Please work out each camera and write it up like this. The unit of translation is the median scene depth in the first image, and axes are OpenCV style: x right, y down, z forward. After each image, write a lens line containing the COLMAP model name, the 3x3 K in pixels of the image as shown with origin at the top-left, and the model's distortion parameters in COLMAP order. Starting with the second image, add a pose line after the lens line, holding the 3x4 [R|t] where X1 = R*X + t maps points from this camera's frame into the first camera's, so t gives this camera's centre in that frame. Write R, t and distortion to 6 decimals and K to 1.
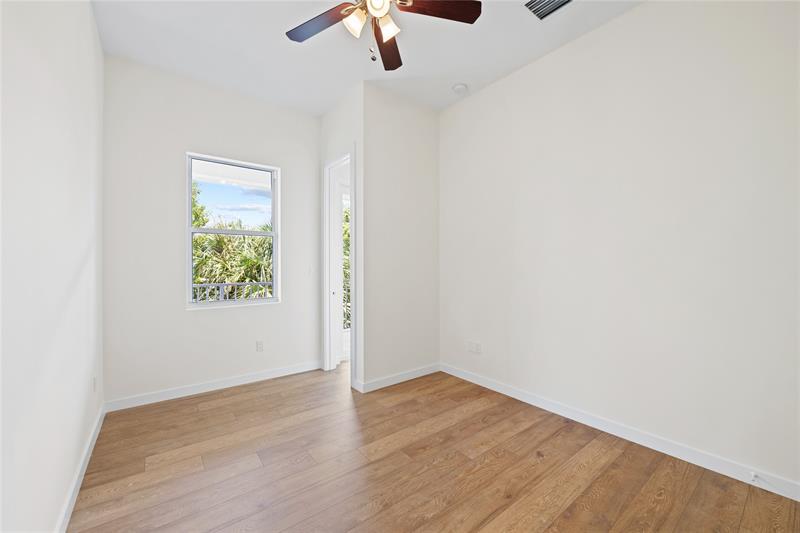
lens RADIAL K [[320.8, 0, 402.3], [0, 320.8, 267.0], [0, 0, 1]] dist [0.002300, -0.001391]
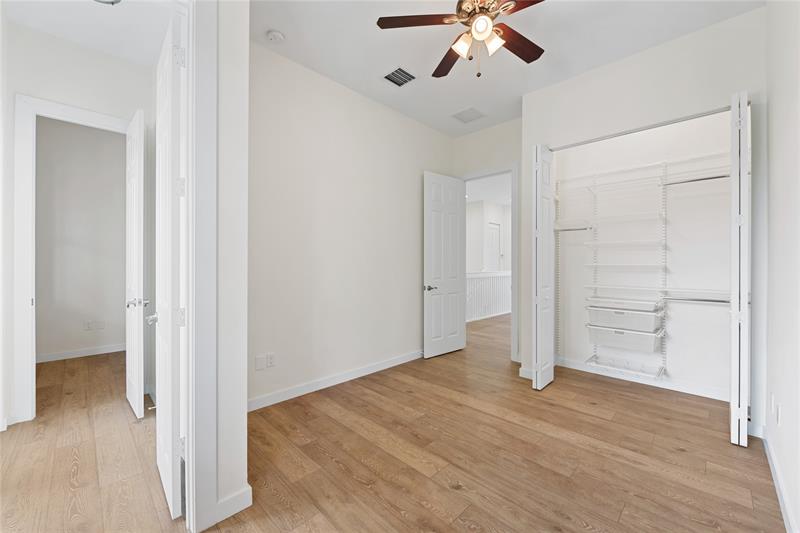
lens RADIAL K [[320.8, 0, 402.3], [0, 320.8, 263.5], [0, 0, 1]] dist [0.002300, -0.001391]
pose [[-0.139546, -0.004583, 0.990205, -0.882459], [-0.002298, 0.999988, 0.004304, -0.006273], [-0.990213, -0.001675, -0.139555, 1.082207]]
